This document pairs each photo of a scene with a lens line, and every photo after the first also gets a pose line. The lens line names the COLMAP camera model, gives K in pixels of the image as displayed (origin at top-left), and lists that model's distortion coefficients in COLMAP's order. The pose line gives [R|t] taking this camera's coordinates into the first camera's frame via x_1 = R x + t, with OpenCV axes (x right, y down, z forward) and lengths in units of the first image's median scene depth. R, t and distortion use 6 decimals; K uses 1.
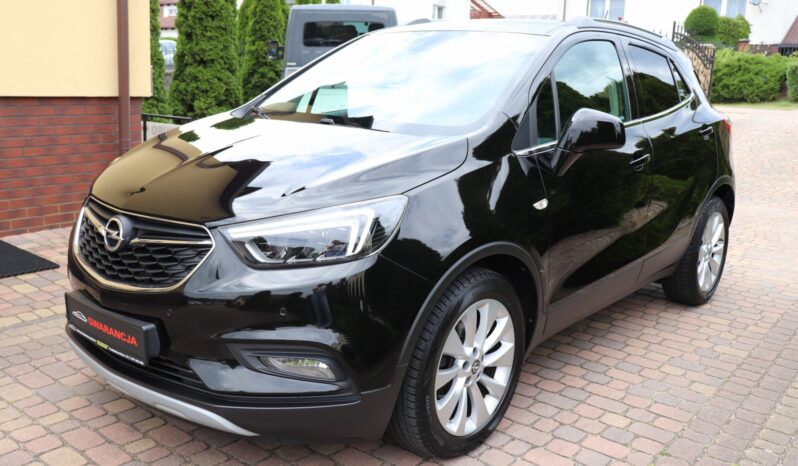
lens RADIAL K [[766.8, 0, 391.7], [0, 766.8, 230.4], [0, 0, 1]] dist [-0.077860, 0.000000]
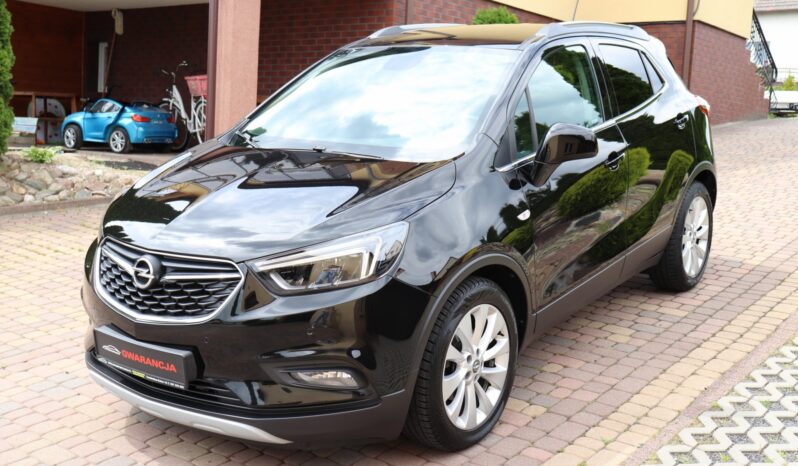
lens RADIAL K [[921.7, 0, 401.3], [0, 921.7, 228.3], [0, 0, 1]] dist [0.003089, 0.000000]
pose [[0.995941, -0.067980, 0.058987, -0.068095], [0.066803, 0.997530, 0.021711, -0.062859], [-0.060318, -0.017683, 0.998023, -0.352119]]
